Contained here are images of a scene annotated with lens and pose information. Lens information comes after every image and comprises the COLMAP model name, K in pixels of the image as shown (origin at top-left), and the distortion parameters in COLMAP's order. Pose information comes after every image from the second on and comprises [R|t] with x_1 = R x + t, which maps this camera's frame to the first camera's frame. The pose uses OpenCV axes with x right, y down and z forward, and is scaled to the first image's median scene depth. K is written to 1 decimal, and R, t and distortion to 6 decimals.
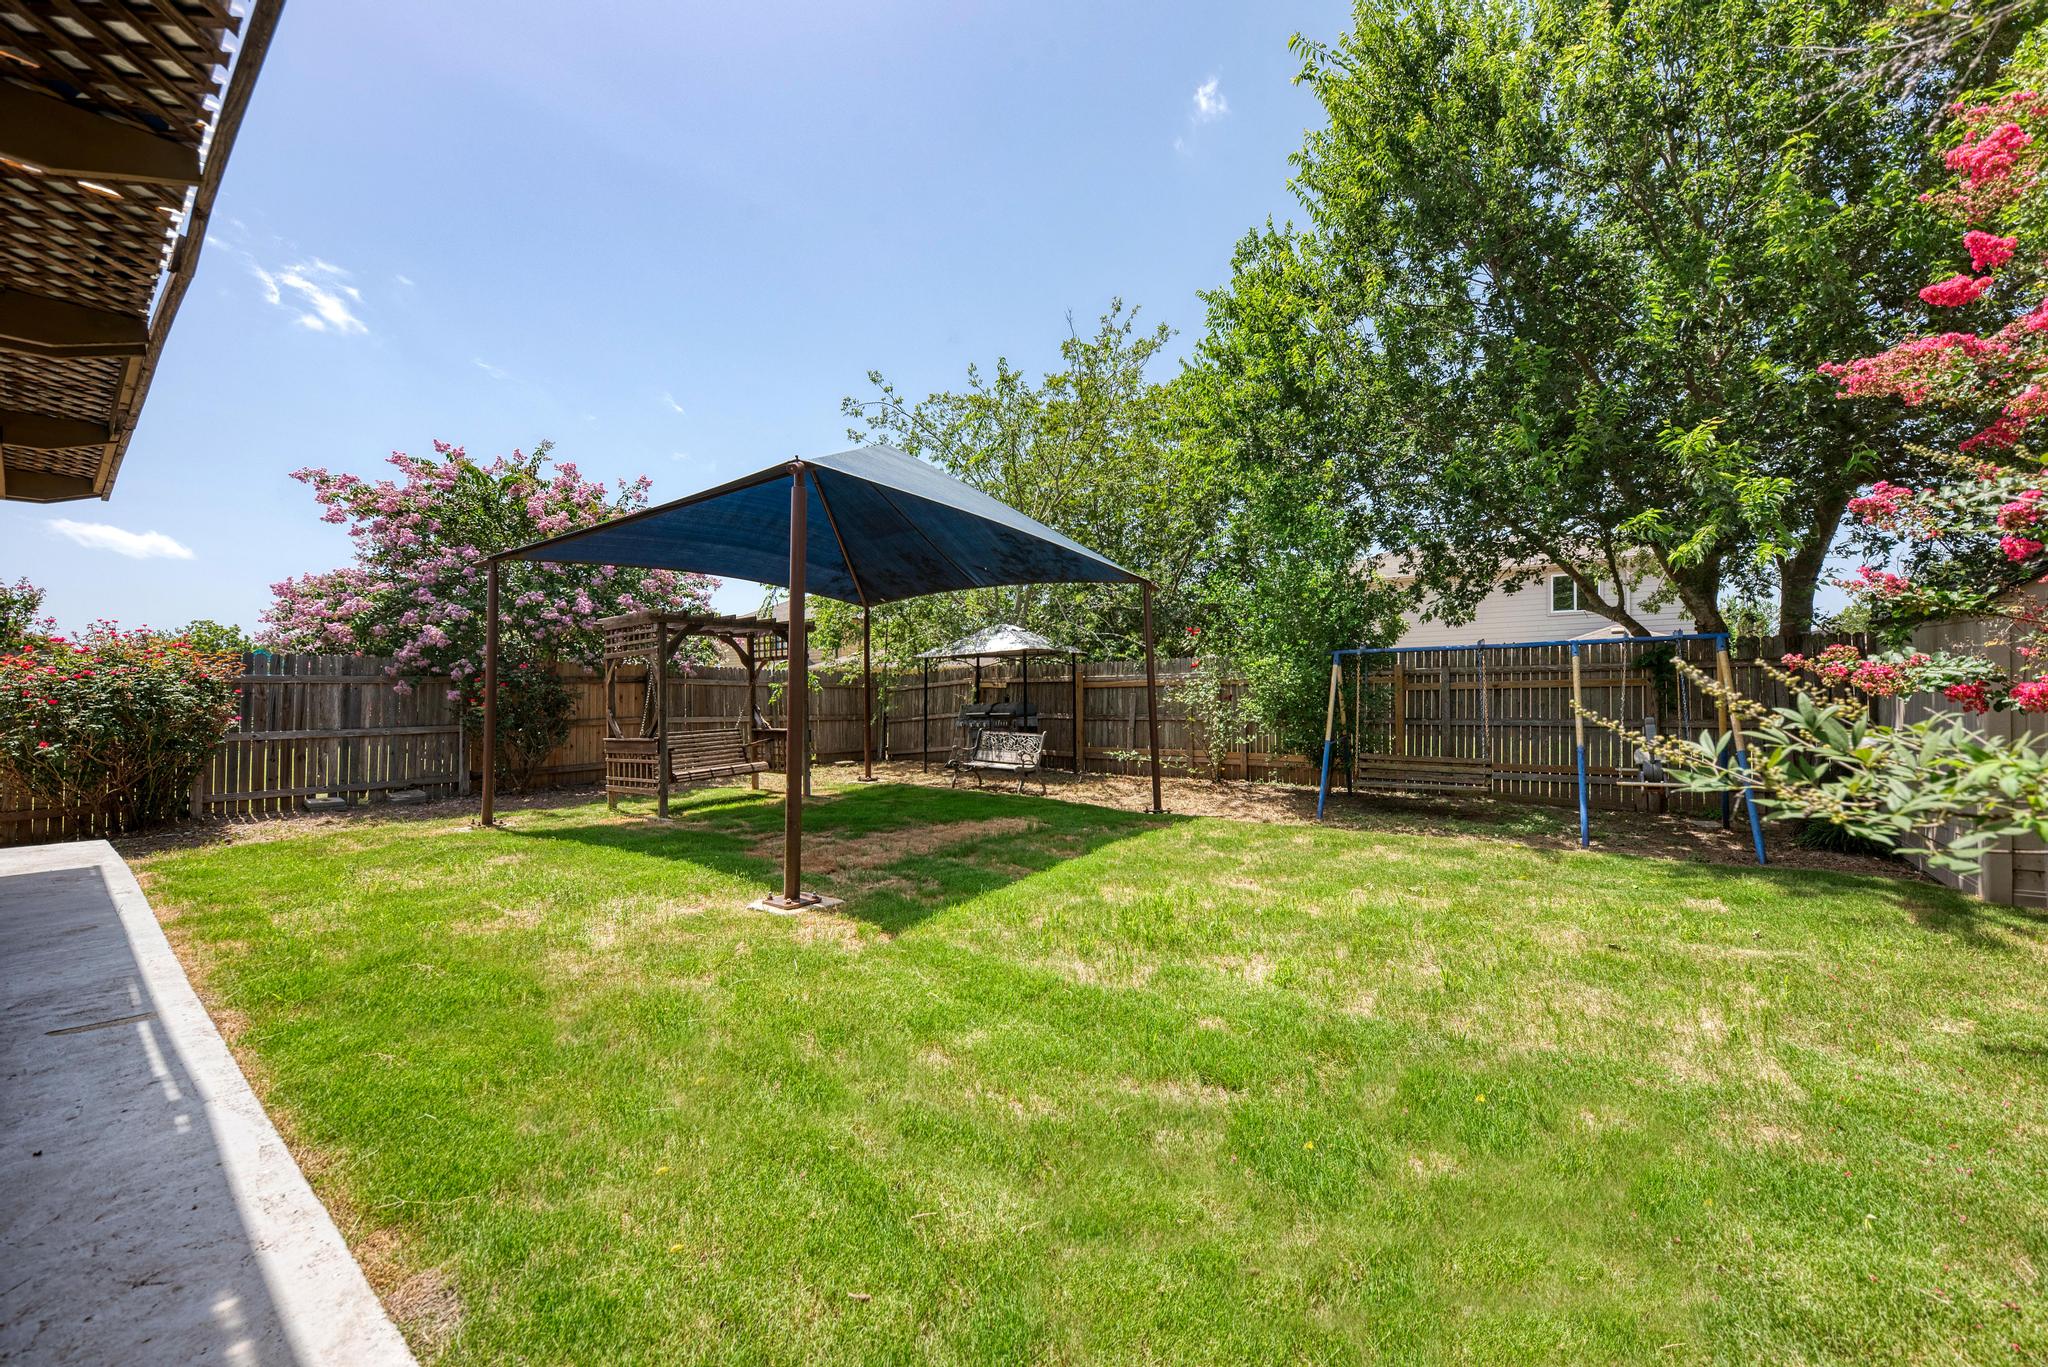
lens RADIAL K [[739.8, 0, 1017.3], [0, 739.8, 694.0], [0, 0, 1]] dist [-0.000875, 0.000027]
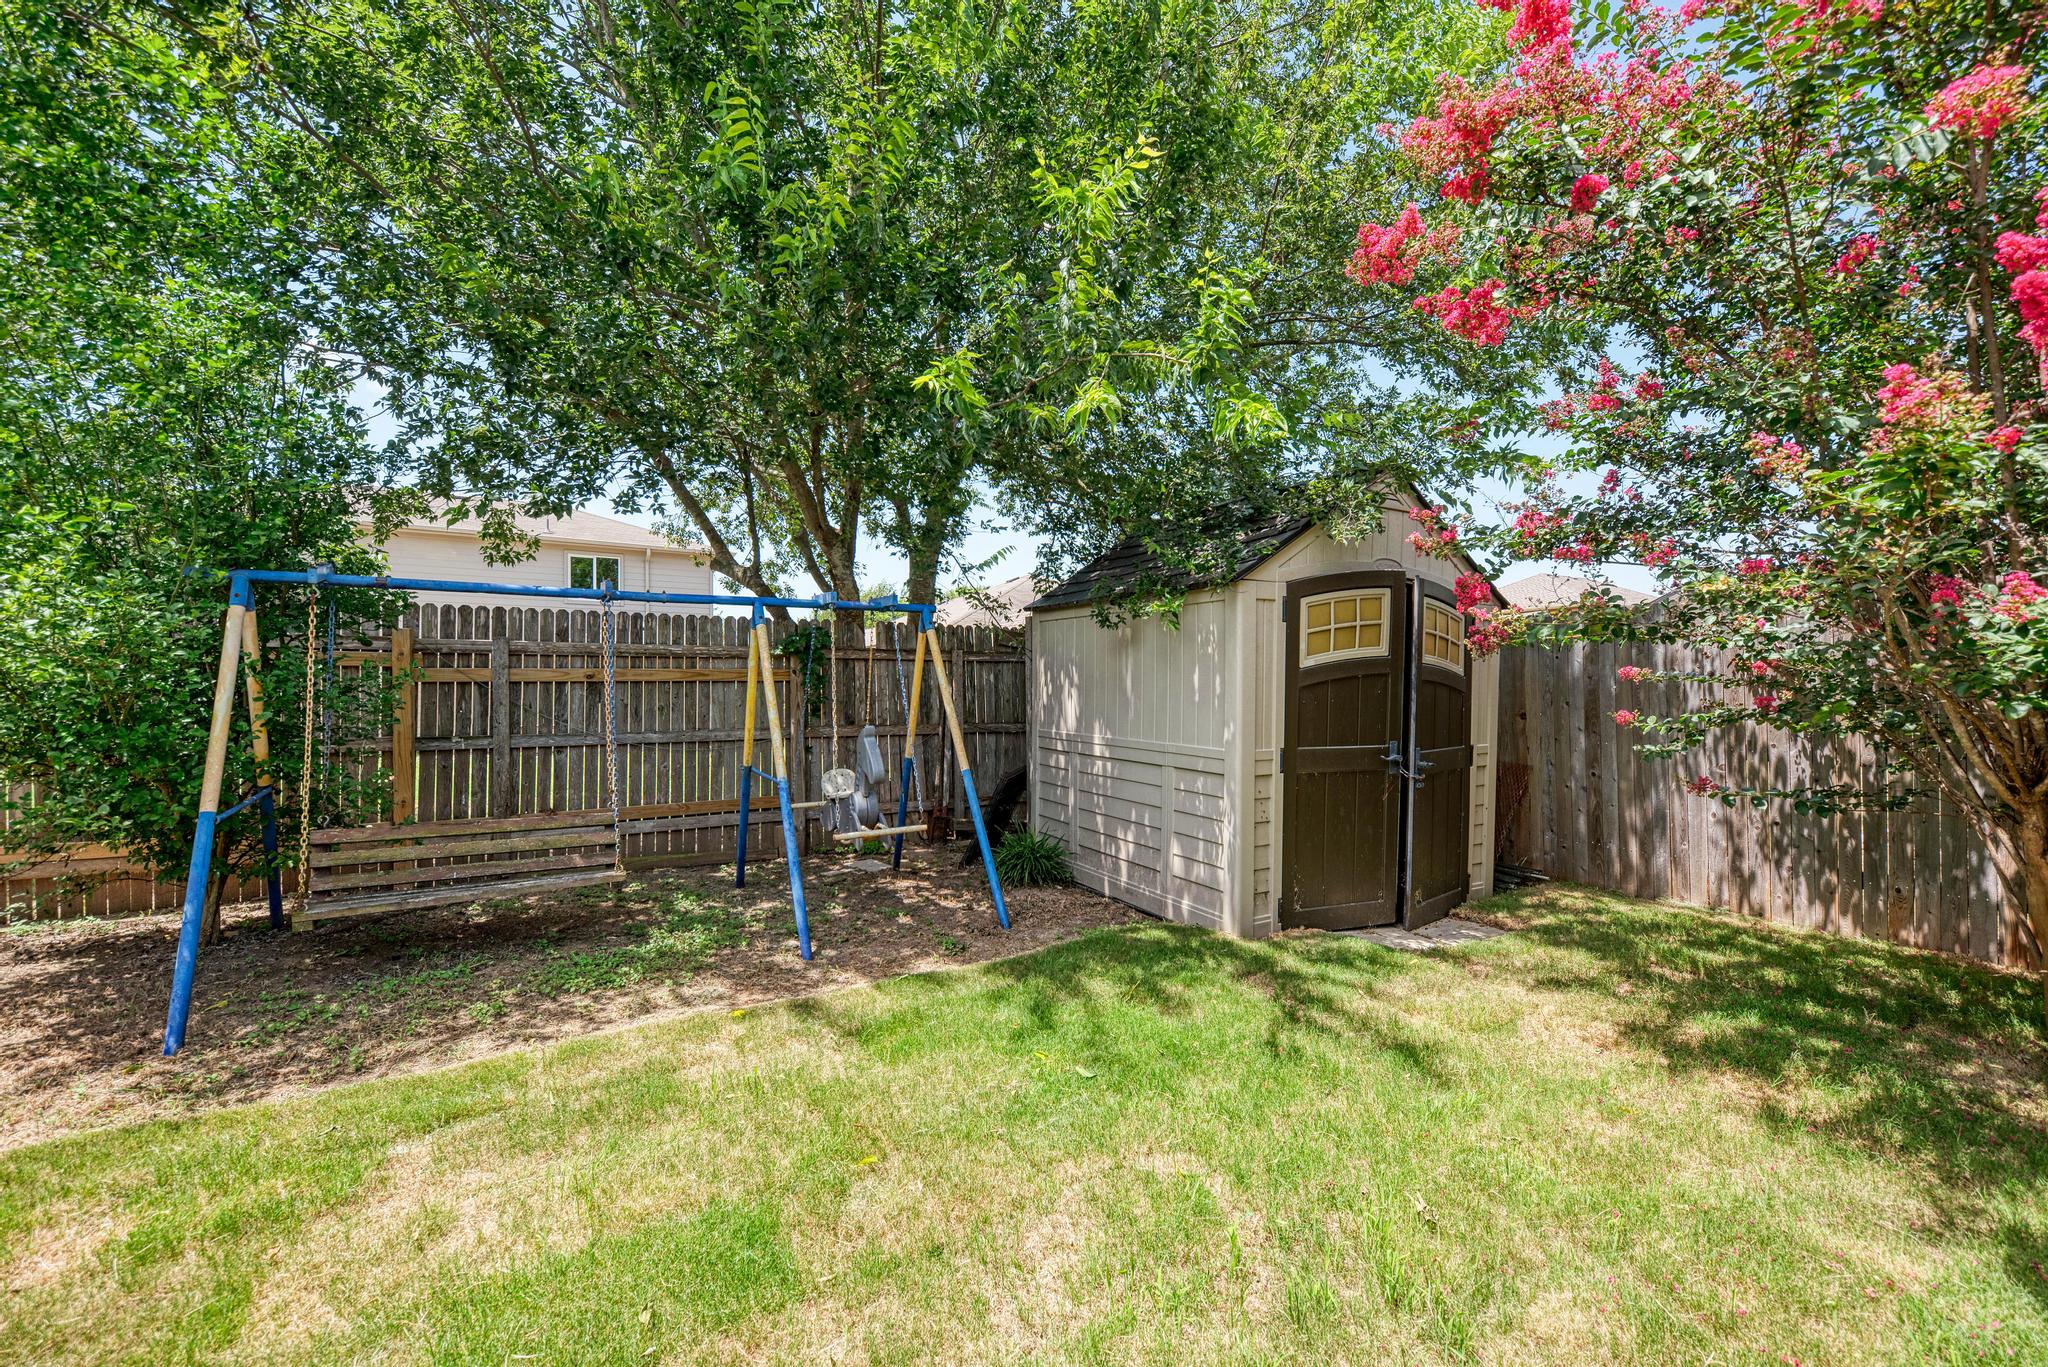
lens RADIAL K [[846.0, 0, 1055.6], [0, 846.0, 691.1], [0, 0, 1]] dist [-0.000855, -0.000272]
pose [[0.380152, 0.009942, 0.924871, 0.175219], [0.000078, 0.999942, -0.010781, 0.007818], [-0.924924, 0.004170, 0.380129, 0.413818]]
